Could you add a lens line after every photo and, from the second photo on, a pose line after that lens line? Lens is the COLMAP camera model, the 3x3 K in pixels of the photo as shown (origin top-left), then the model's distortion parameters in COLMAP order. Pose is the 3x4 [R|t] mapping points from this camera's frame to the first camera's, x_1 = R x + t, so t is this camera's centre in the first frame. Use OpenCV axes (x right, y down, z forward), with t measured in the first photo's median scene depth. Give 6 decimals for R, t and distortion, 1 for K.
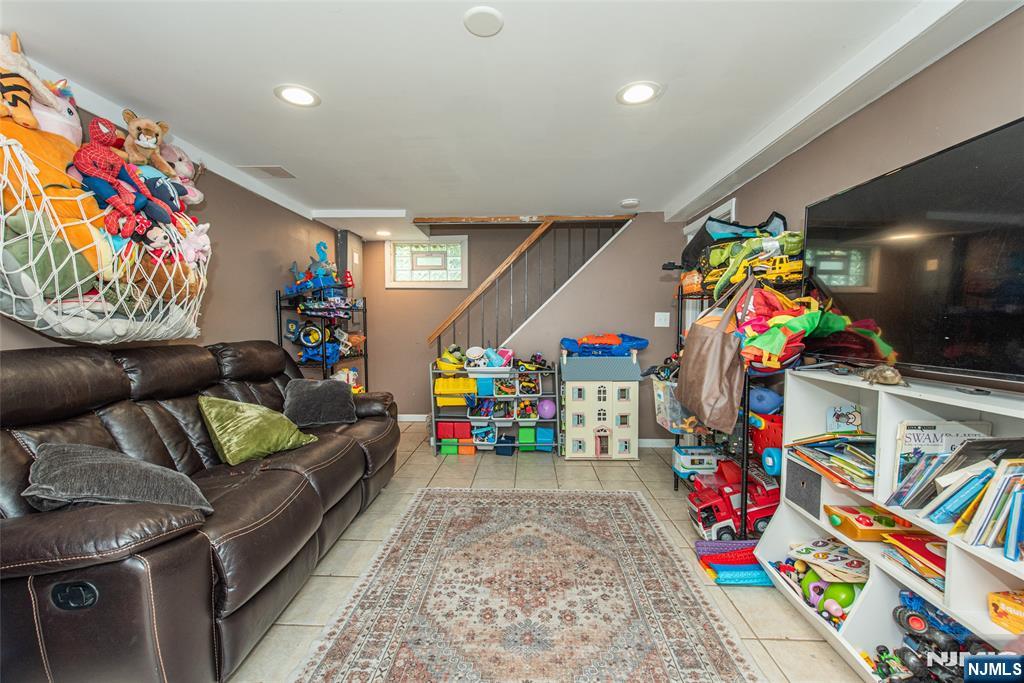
lens RADIAL K [[413.9, 0, 521.1], [0, 413.9, 347.2], [0, 0, 1]] dist [0.011458, -0.000042]
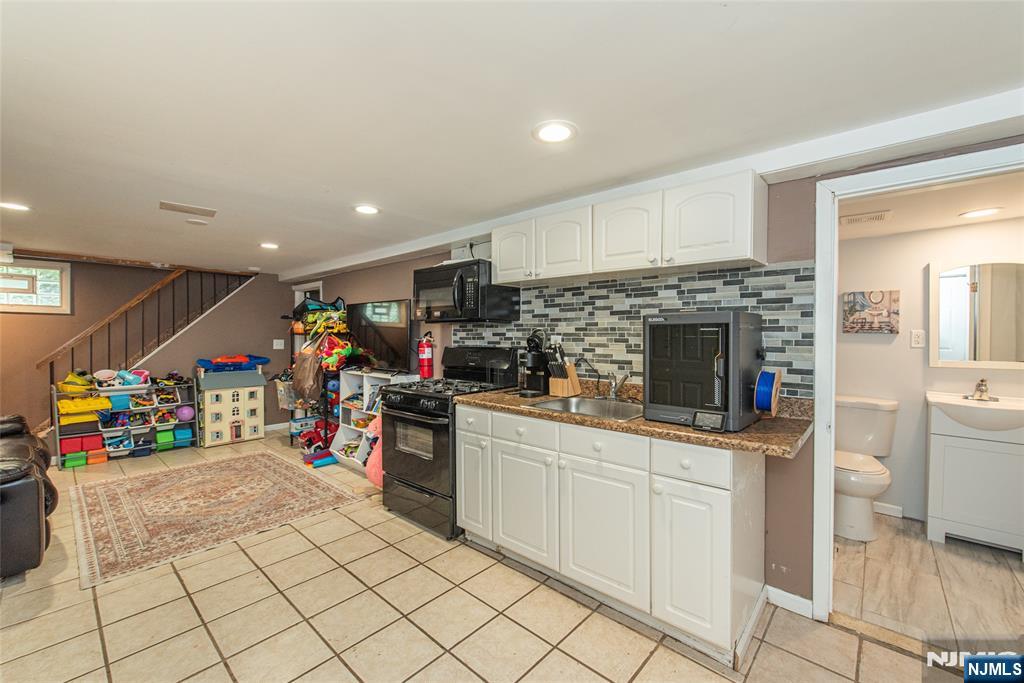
lens RADIAL K [[413.9, 0, 517.7], [0, 413.9, 341.7], [0, 0, 1]] dist [0.011458, -0.000042]
pose [[0.642454, -0.009790, 0.766262, -0.283976], [0.036287, 0.999185, -0.017659, -0.017924], [-0.765465, 0.039150, 0.642286, -0.697760]]
